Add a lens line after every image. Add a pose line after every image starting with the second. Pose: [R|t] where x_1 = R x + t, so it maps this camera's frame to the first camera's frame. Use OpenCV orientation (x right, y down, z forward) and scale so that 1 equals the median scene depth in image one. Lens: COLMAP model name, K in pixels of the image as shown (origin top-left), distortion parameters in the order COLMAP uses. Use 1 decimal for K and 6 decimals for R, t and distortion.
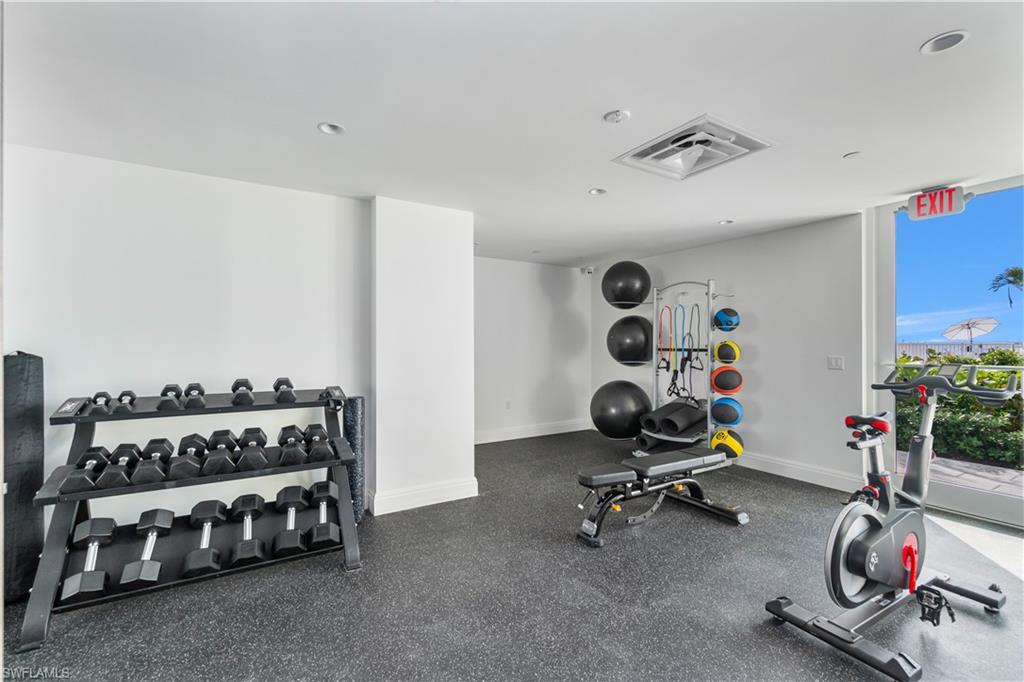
lens RADIAL K [[452.0, 0, 512.0], [0, 452.0, 341.0], [0, 0, 1]] dist [-0.001247, -0.000512]
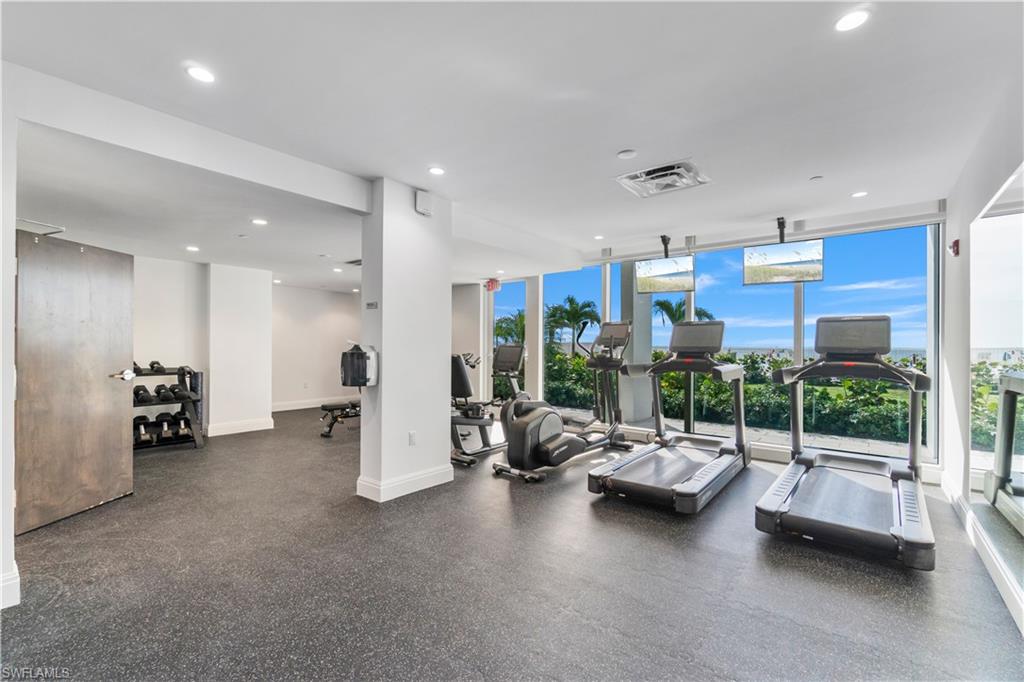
lens RADIAL K [[452.0, 0, 512.0], [0, 452.0, 341.0], [0, 0, 1]] dist [-0.001247, -0.000512]
pose [[0.938648, 0.005795, 0.344828, 0.253069], [-0.004089, 0.999976, -0.005673, 0.002423], [-0.344852, 0.003915, 0.938649, -1.322786]]
